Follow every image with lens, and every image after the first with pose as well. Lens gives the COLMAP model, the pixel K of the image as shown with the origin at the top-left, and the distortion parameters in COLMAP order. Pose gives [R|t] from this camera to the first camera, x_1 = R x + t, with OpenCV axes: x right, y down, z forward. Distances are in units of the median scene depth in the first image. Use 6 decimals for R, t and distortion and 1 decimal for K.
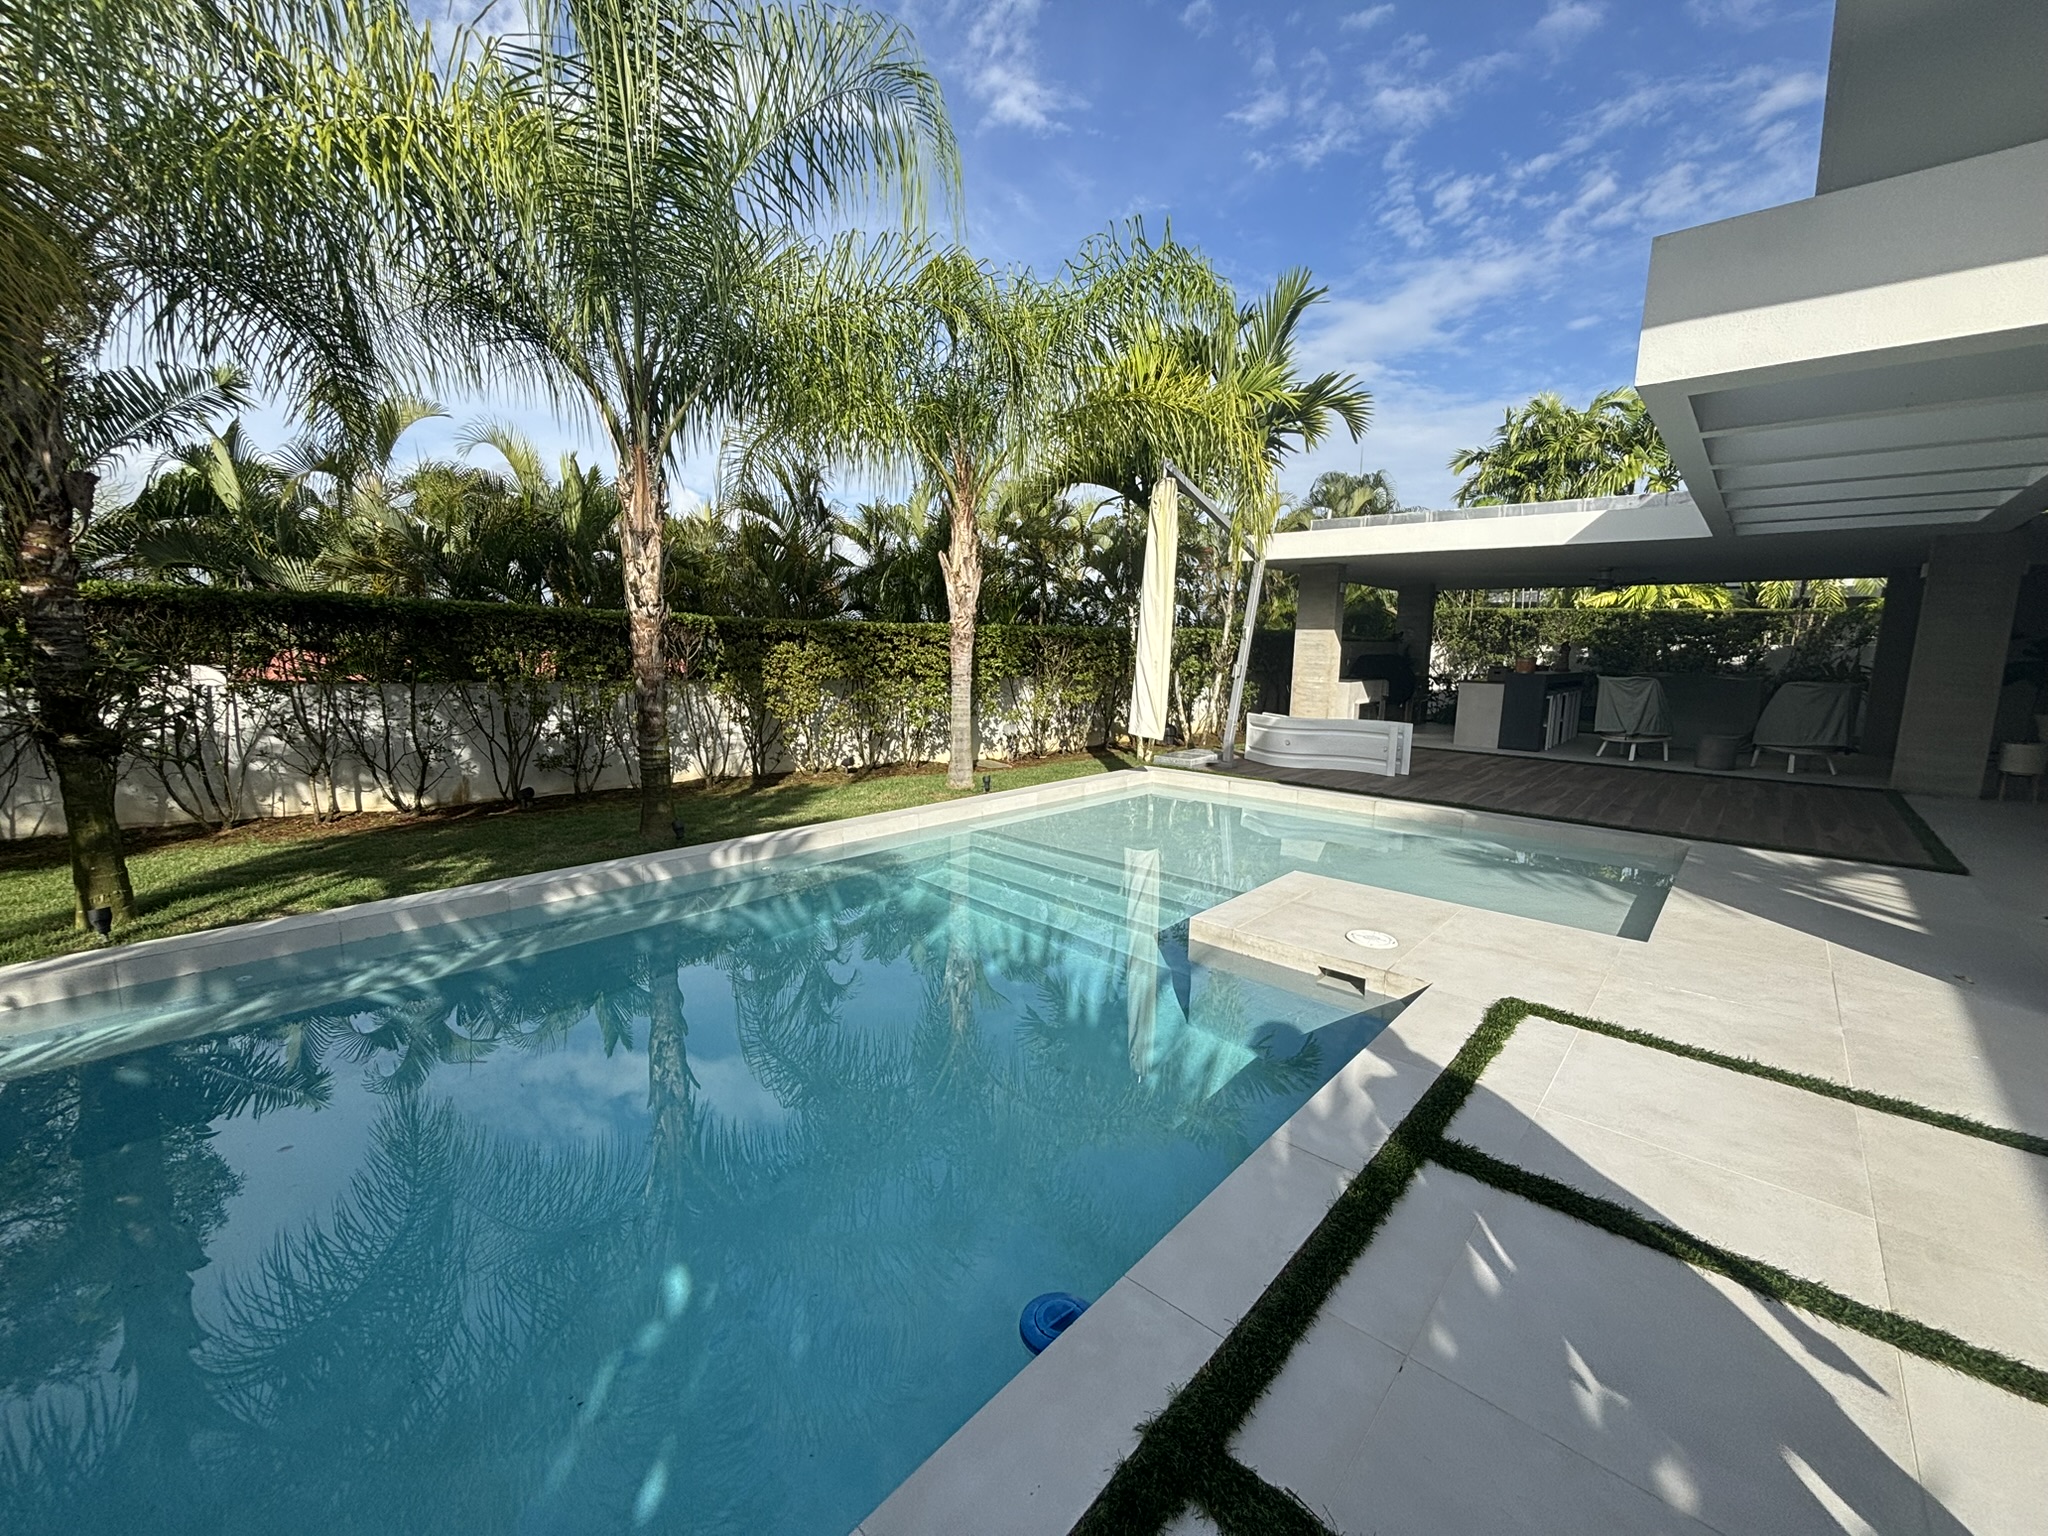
lens RADIAL K [[820.6, 0, 1023.7], [0, 820.6, 764.7], [0, 0, 1]] dist [-0.002001, 0.000575]
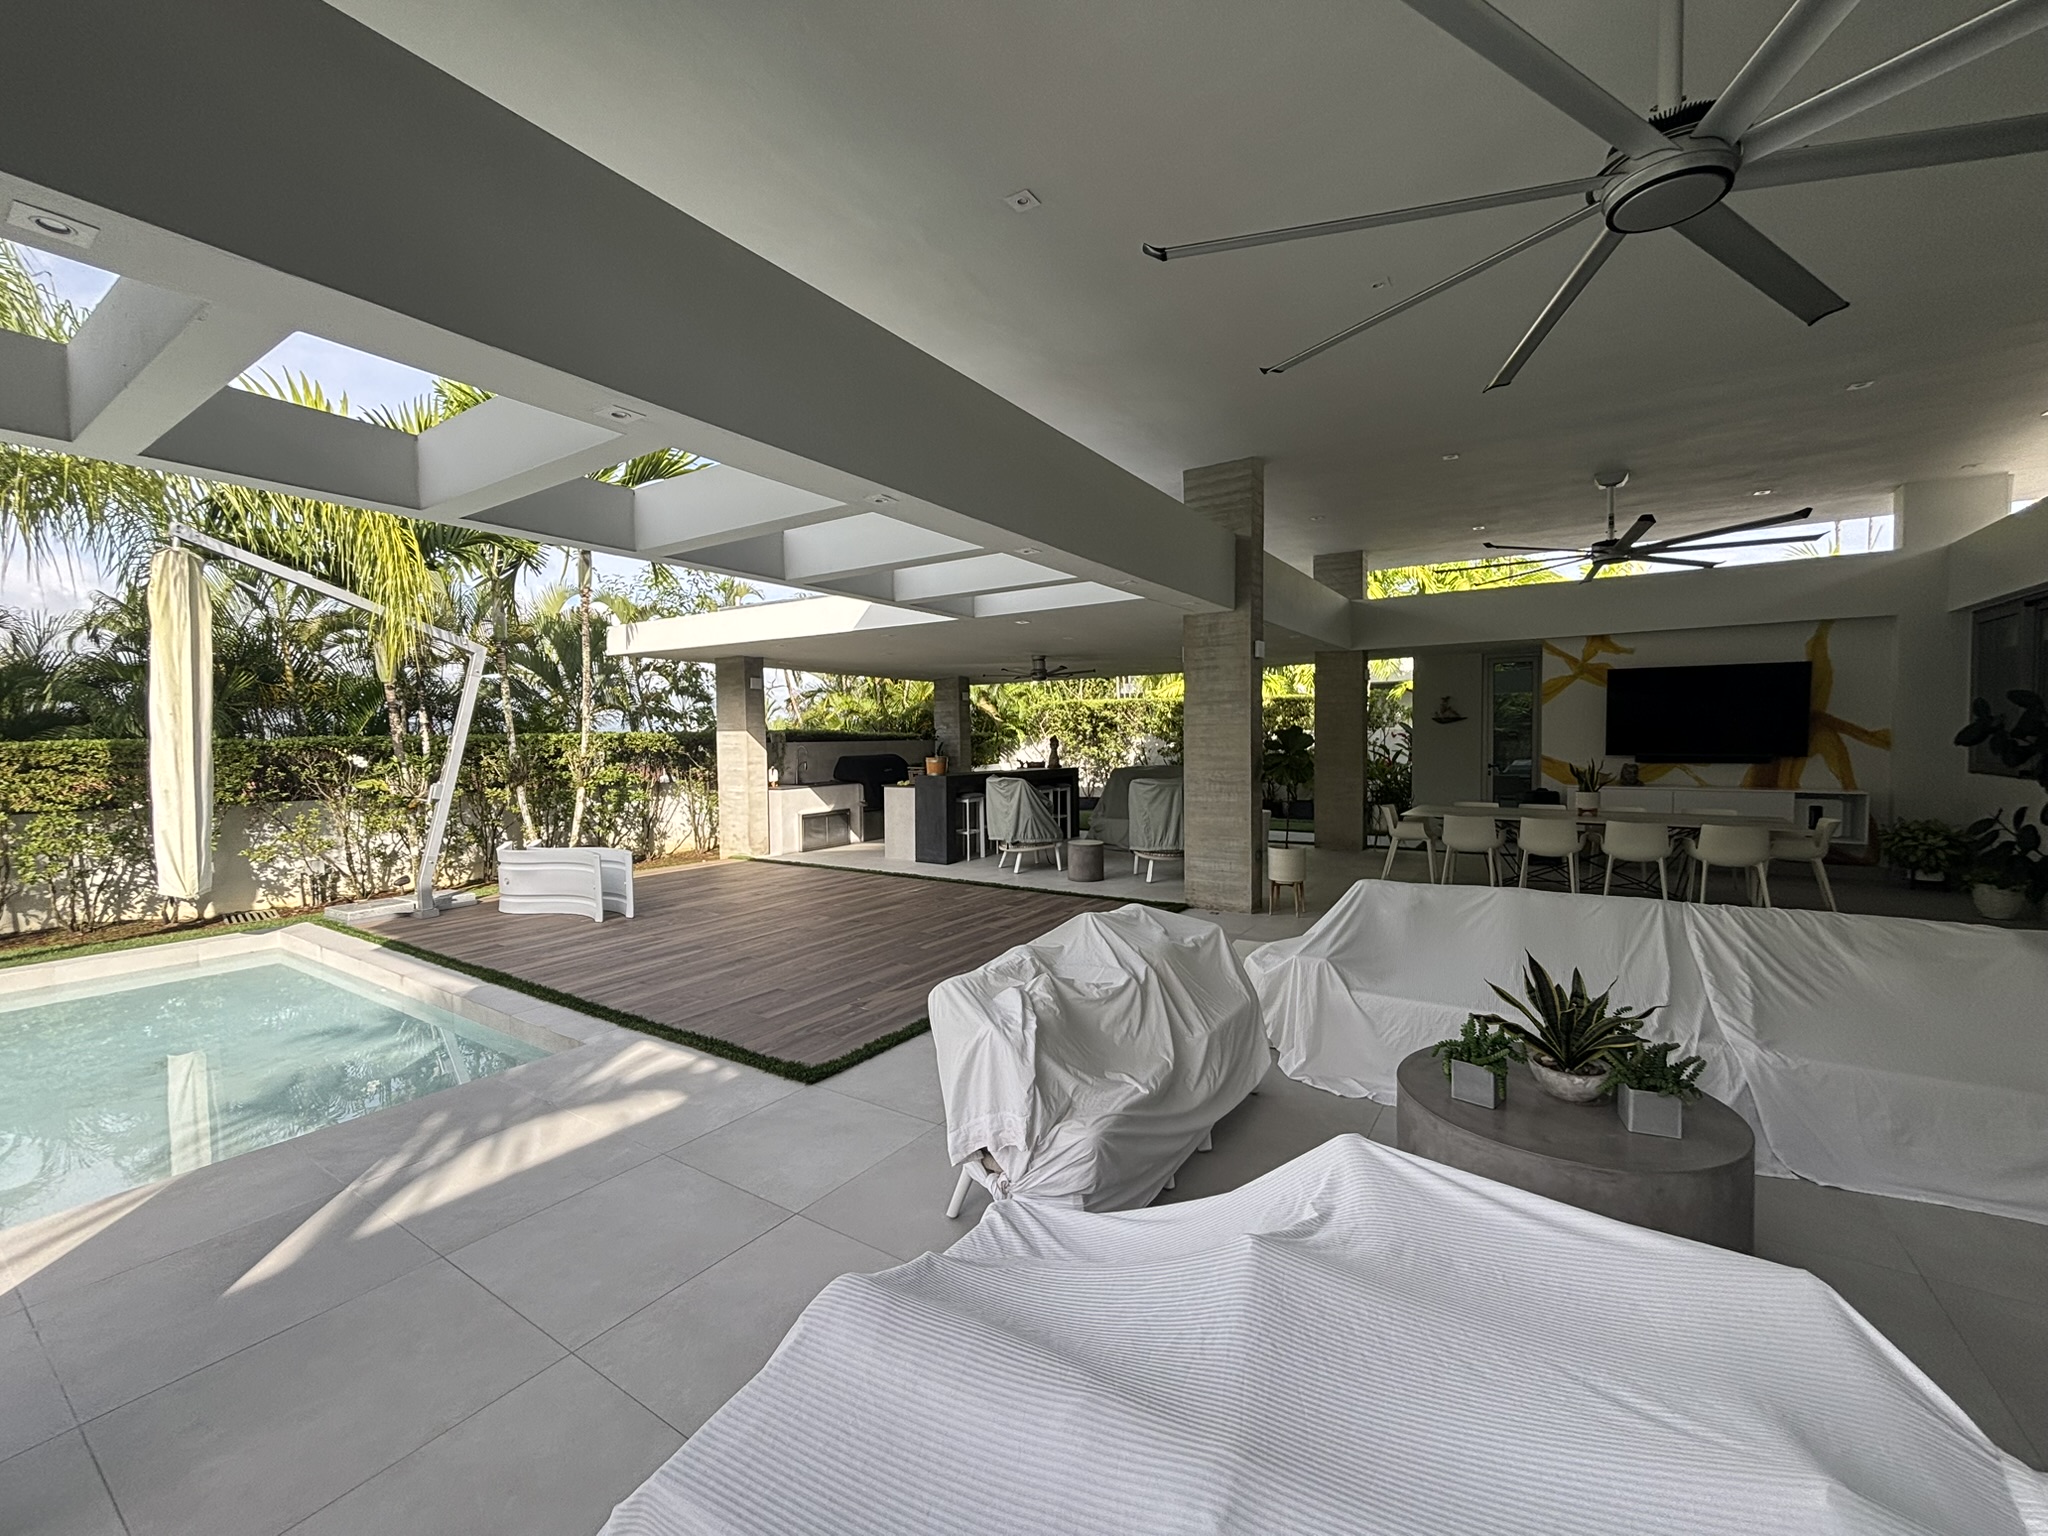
lens RADIAL K [[820.6, 0, 1030.2], [0, 820.6, 764.3], [0, 0, 1]] dist [-0.002001, 0.000575]
pose [[0.985861, -0.033014, 0.164283, 0.610549], [0.051443, 0.992686, -0.109218, -0.023159], [-0.159475, 0.116125, 0.980348, 0.125698]]
